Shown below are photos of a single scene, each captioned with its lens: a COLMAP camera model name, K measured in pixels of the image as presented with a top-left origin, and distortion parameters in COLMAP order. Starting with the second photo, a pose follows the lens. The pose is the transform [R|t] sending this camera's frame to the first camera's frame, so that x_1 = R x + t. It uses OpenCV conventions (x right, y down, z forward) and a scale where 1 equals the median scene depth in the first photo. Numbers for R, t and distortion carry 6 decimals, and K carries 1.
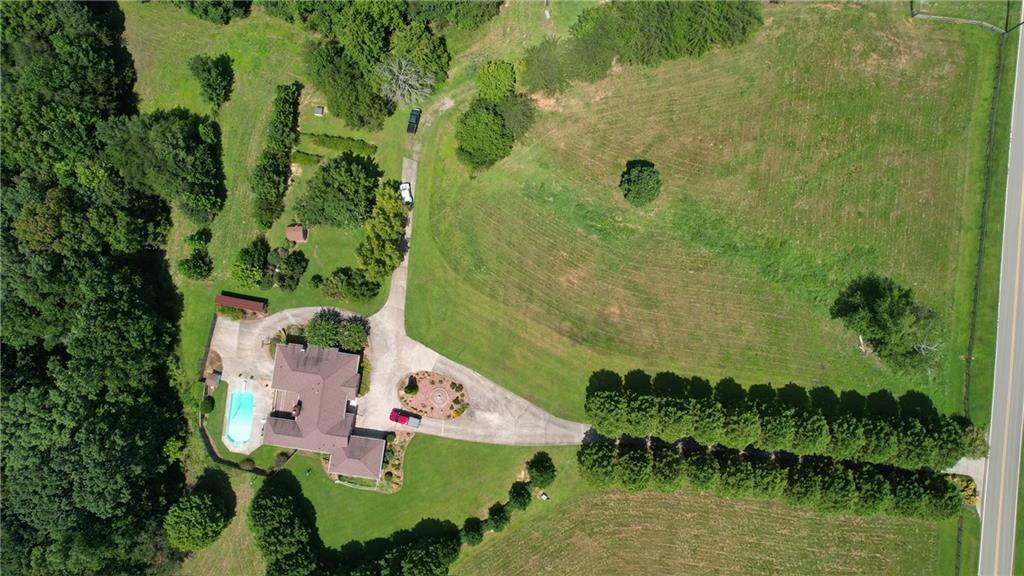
lens RADIAL K [[654.5, 0, 513.5], [0, 654.5, 284.6], [0, 0, 1]] dist [-0.082456, 0.078750]
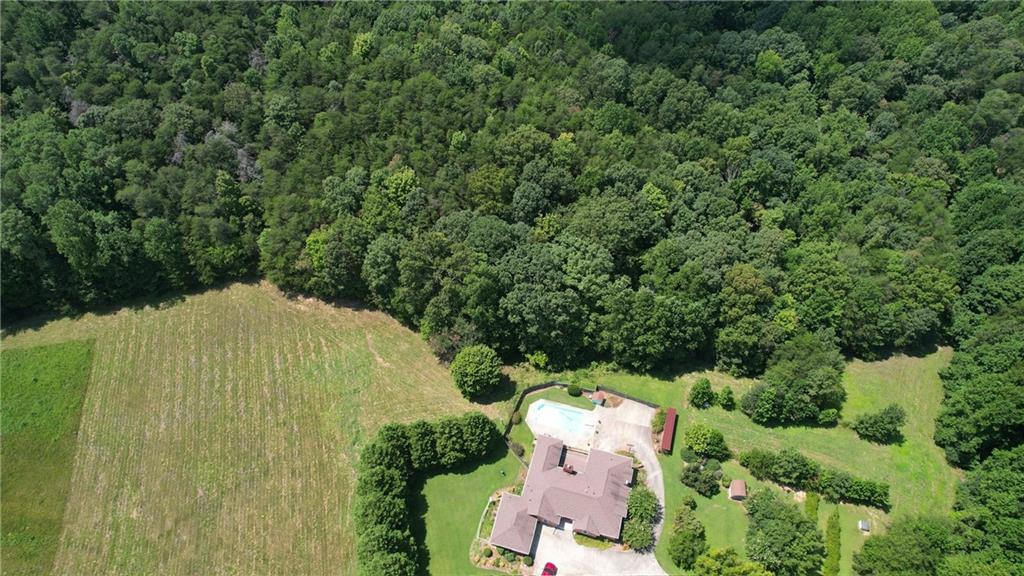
lens RADIAL K [[654.5, 0, 513.5], [0, 654.5, 284.6], [0, 0, 1]] dist [-0.082456, 0.078750]
pose [[-0.137312, 0.805450, -0.576538, 0.034083], [-0.989659, -0.087188, 0.113898, 0.180408], [0.041472, 0.586215, 0.809093, -0.009332]]
